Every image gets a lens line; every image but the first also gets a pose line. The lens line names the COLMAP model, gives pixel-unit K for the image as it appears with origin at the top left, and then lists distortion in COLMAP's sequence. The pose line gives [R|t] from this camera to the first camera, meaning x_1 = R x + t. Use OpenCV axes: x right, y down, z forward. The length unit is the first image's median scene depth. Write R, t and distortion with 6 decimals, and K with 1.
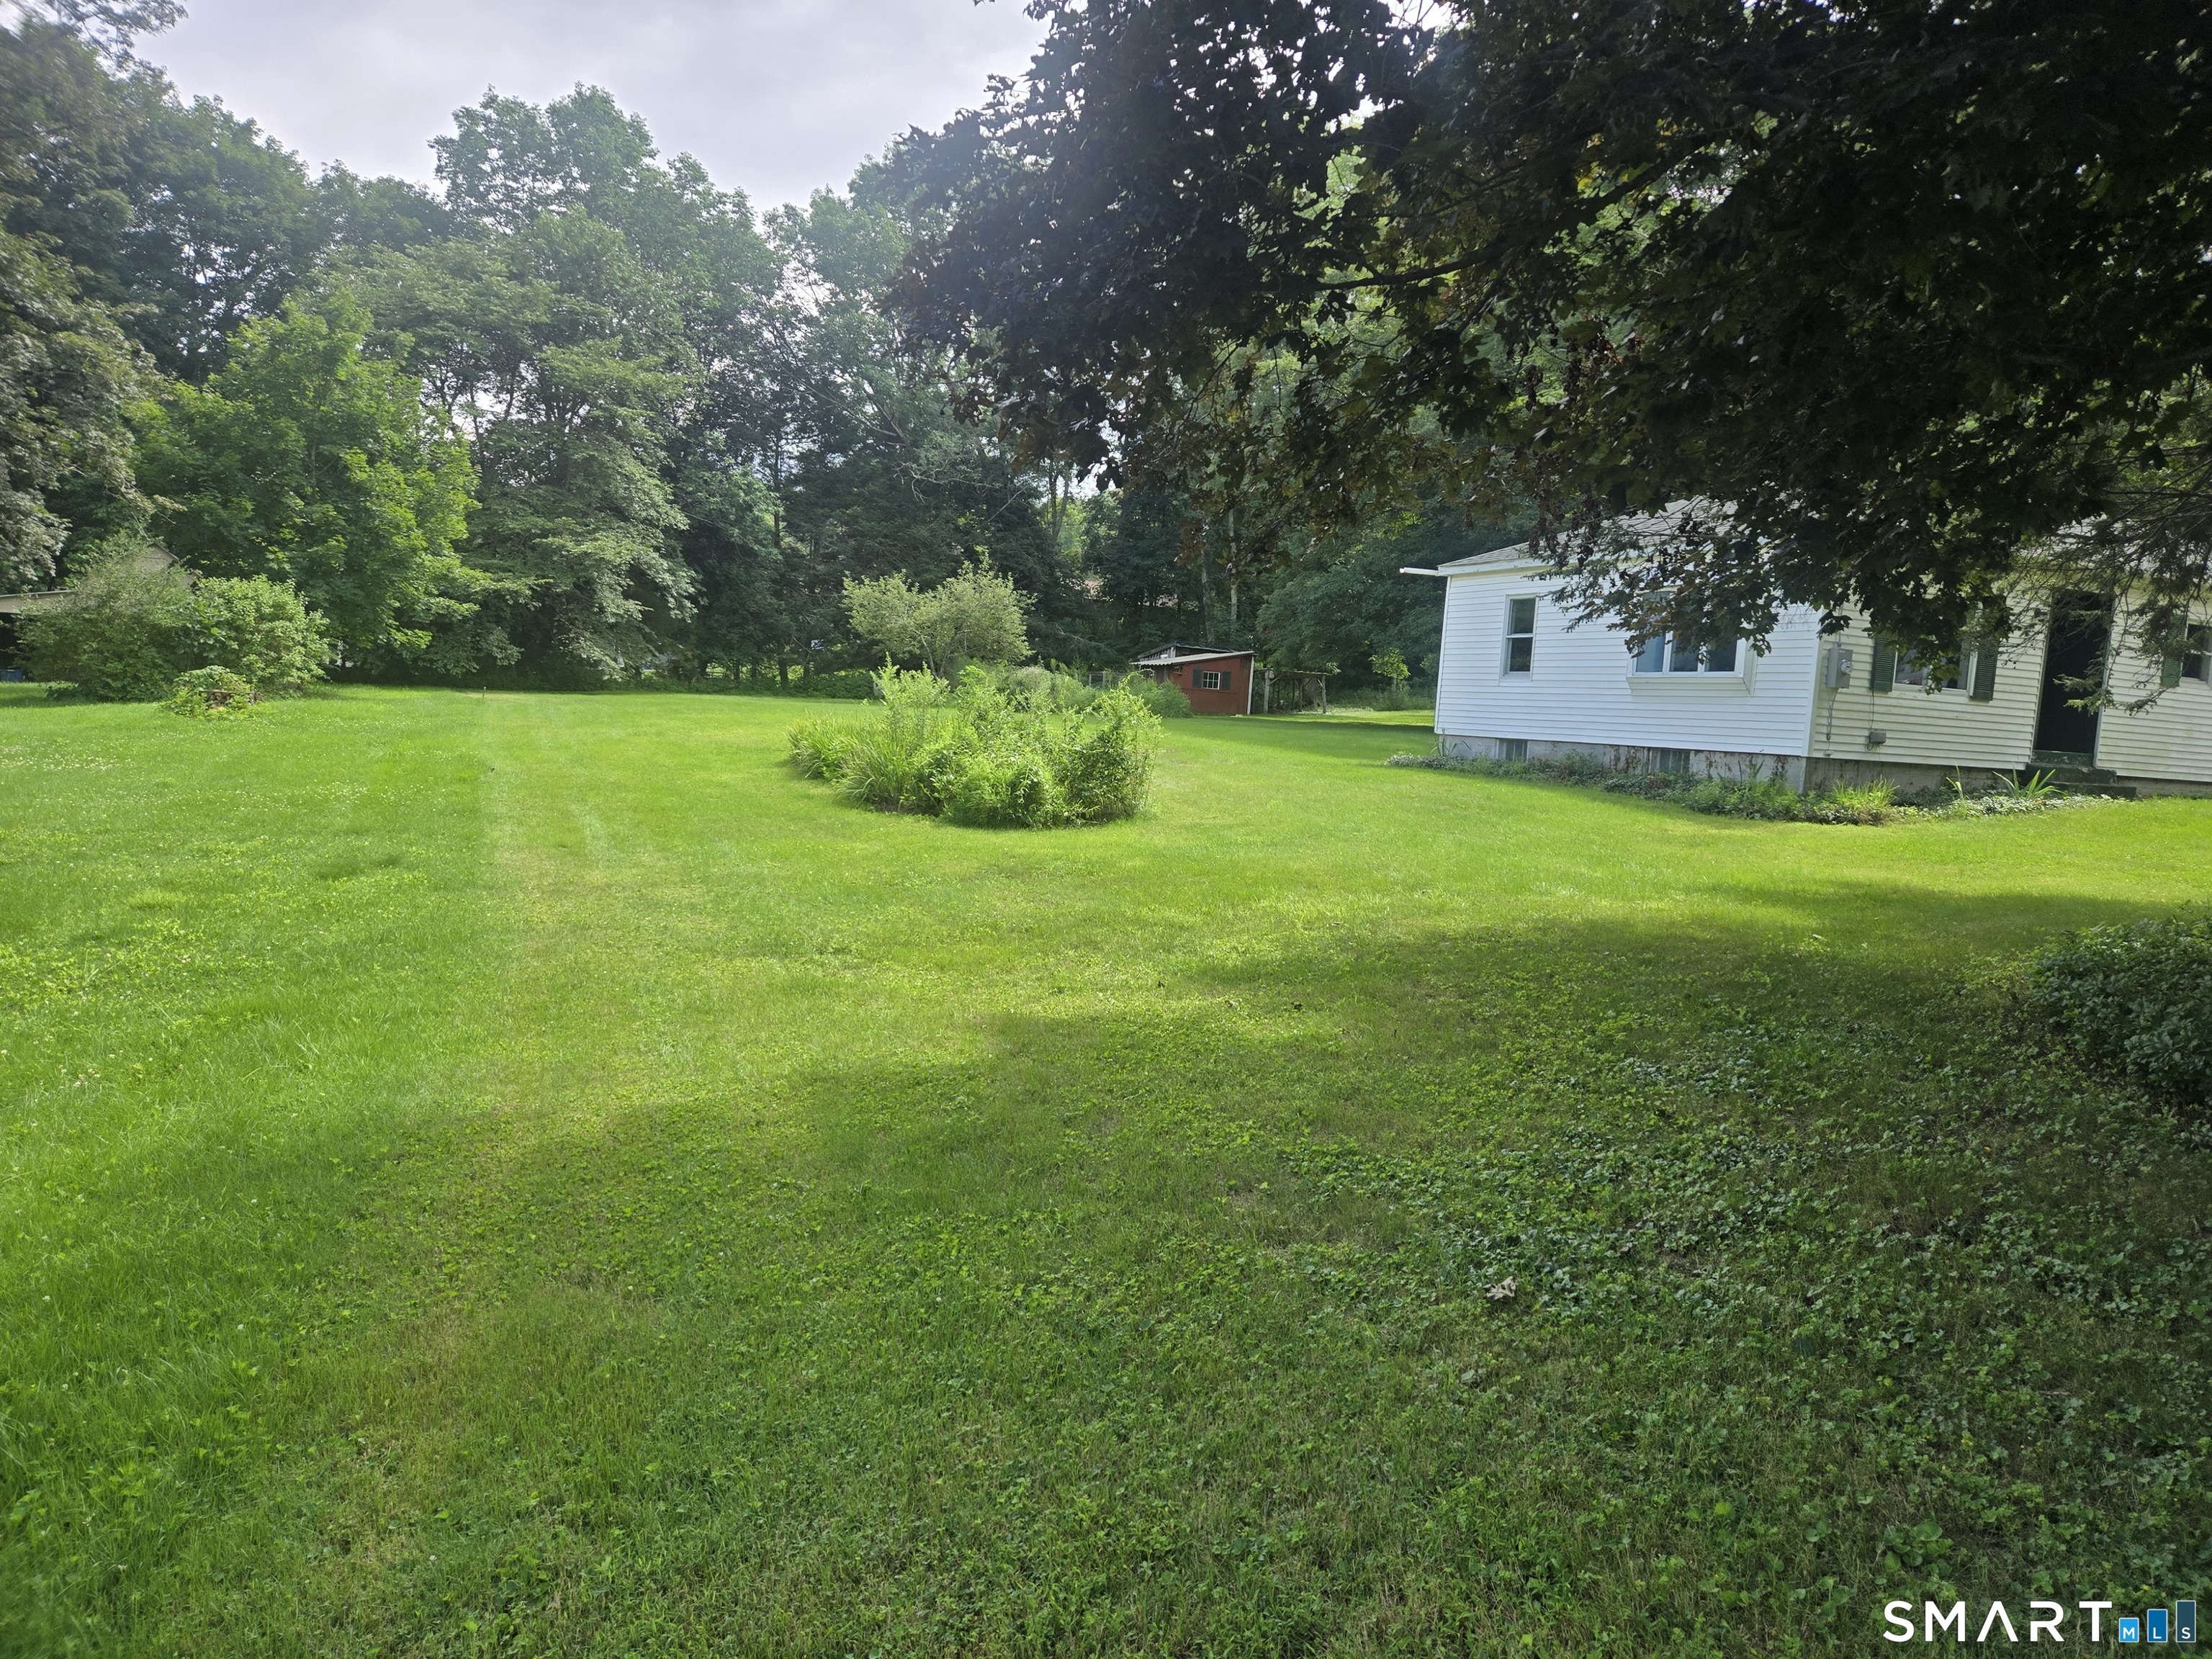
lens RADIAL K [[1508.4, 0, 1113.4], [0, 1508.4, 820.1], [0, 0, 1]] dist [0.099559, -0.123462]
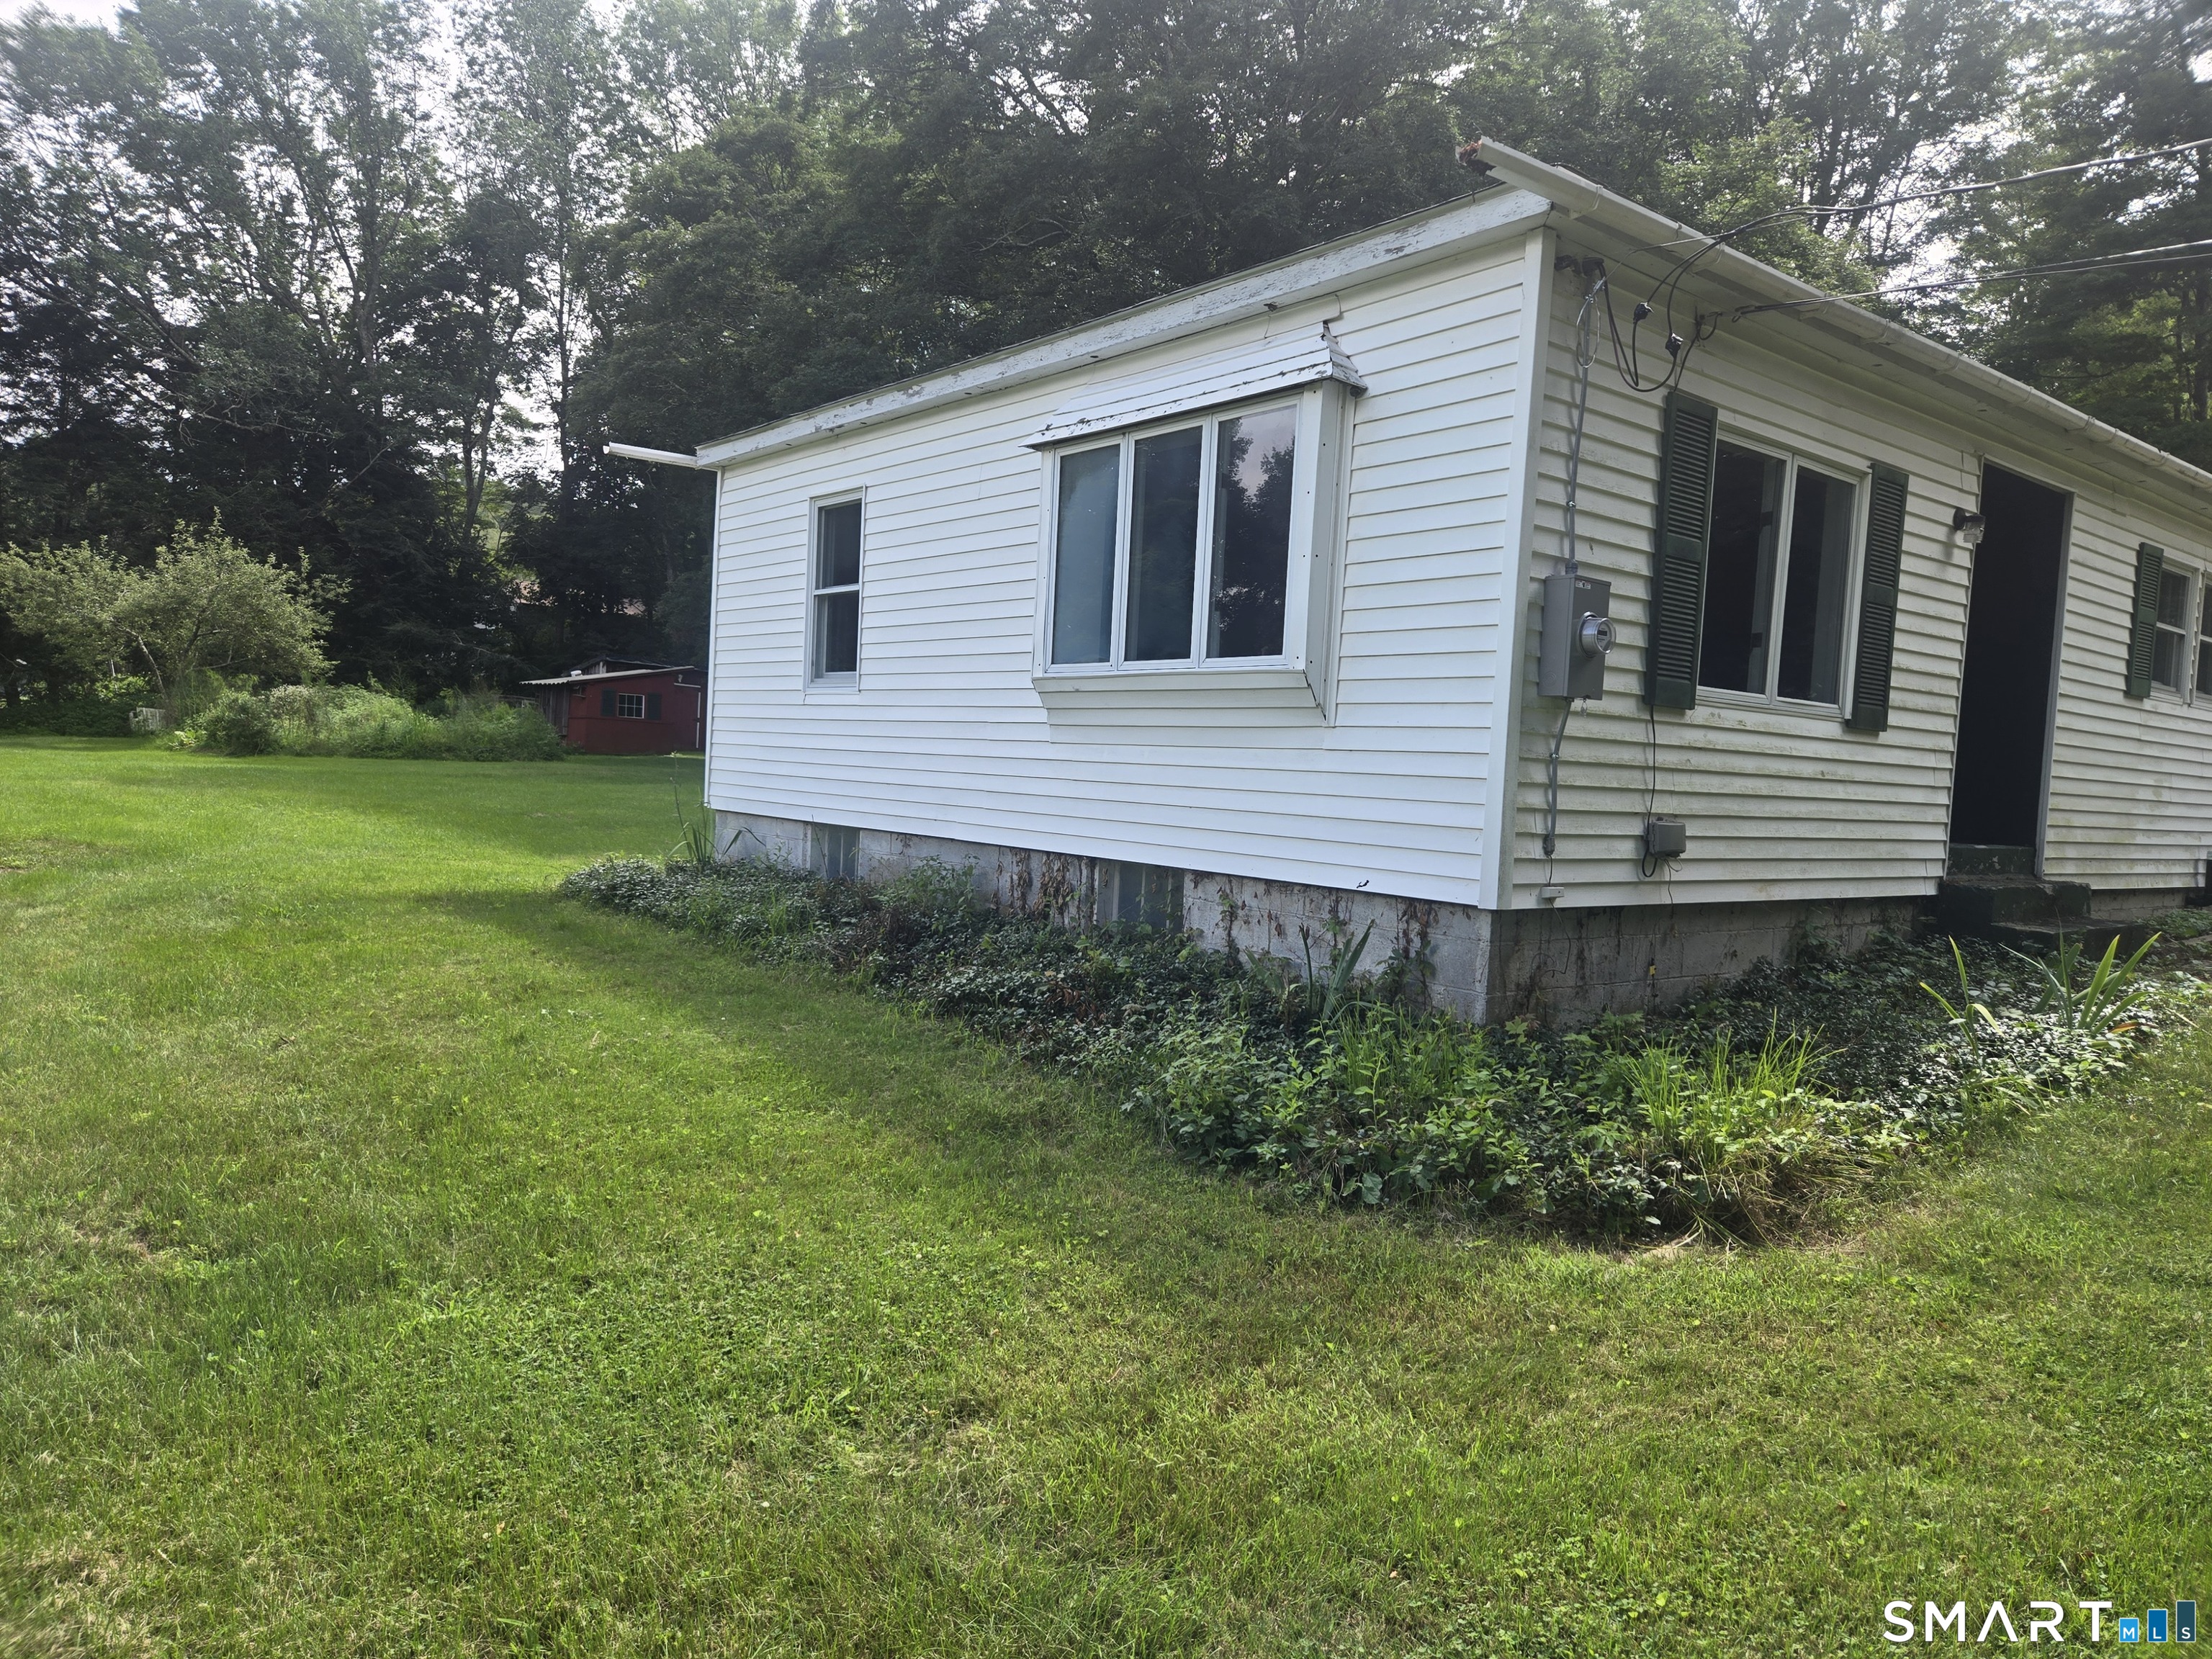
lens RADIAL K [[1508.4, 0, 1113.4], [0, 1508.4, 820.1], [0, 0, 1]] dist [0.099559, -0.123462]
pose [[0.966929, -0.024279, 0.253886, 0.281468], [0.029389, 0.999434, -0.016353, -0.055137], [-0.253345, 0.023274, 0.967096, 0.679962]]
